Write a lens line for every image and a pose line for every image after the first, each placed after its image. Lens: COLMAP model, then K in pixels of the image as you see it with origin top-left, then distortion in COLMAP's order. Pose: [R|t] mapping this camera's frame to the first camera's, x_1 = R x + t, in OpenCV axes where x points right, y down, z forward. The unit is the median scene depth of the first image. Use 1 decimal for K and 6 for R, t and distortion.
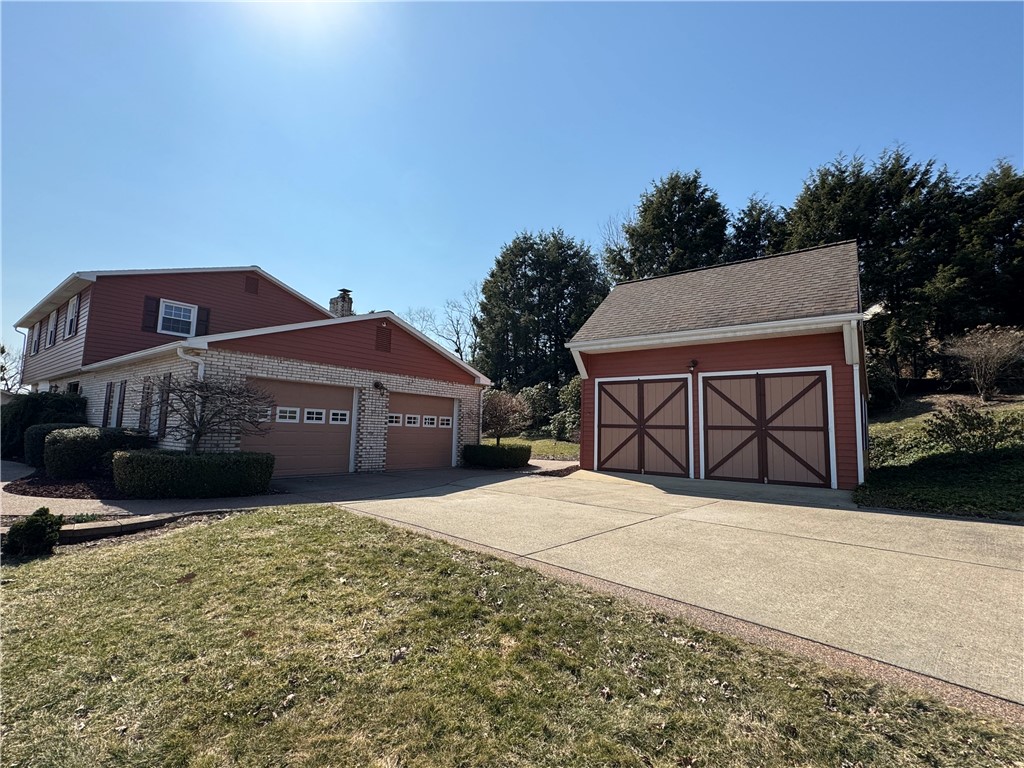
lens RADIAL K [[472.2, 0, 512.0], [0, 472.2, 384.0], [0, 0, 1]] dist [-0.001625, -0.000171]
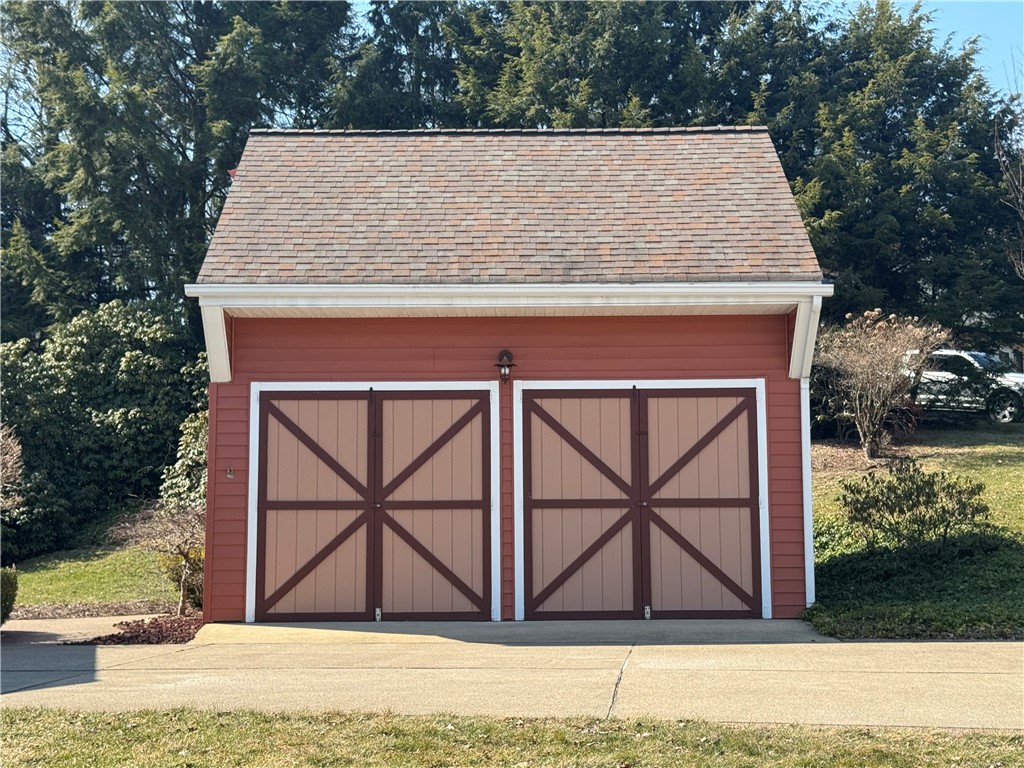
lens RADIAL K [[1517.5, 0, 516.1], [0, 1517.5, 400.2], [0, 0, 1]] dist [0.033159, 0.603801]
pose [[0.790218, 0.036380, 0.611745, -0.327173], [-0.034807, 0.999289, -0.014464, 0.010584], [-0.611836, -0.009863, 0.790923, -0.084261]]
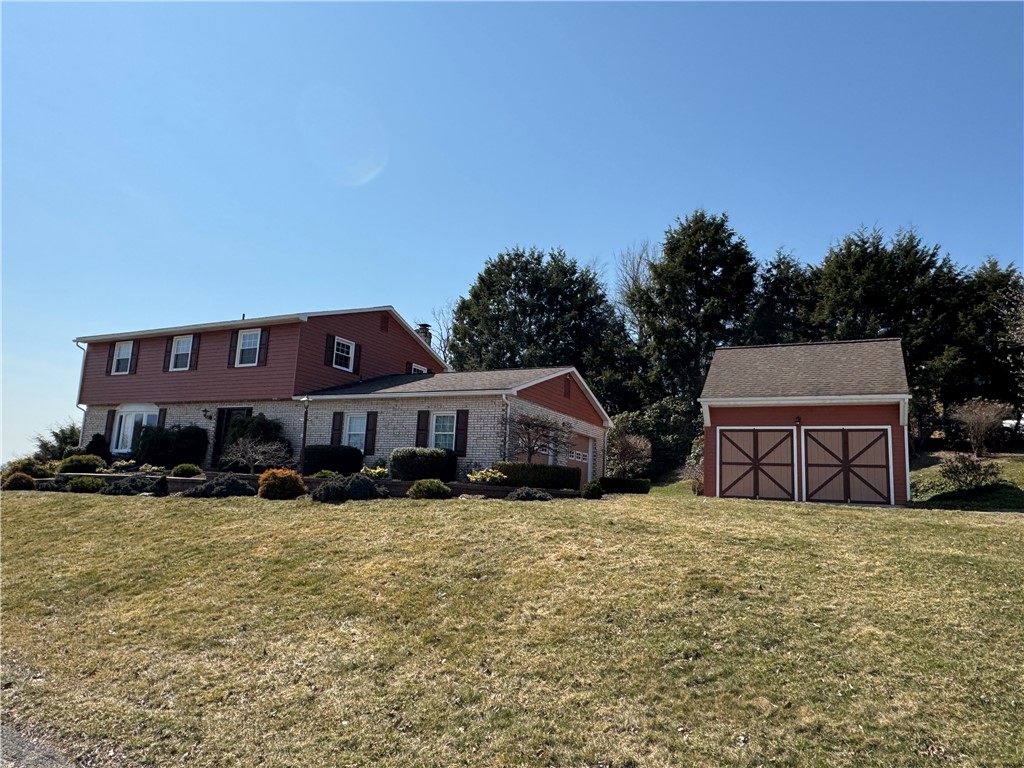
lens RADIAL K [[698.0, 0, 512.0], [0, 698.0, 384.0], [0, 0, 1]] dist [0.007005, 0.001254]
pose [[0.979652, 0.054888, 0.193052, -0.598842], [-0.042867, 0.996905, -0.065904, 0.017810], [-0.196072, 0.056287, 0.978973, -0.611418]]
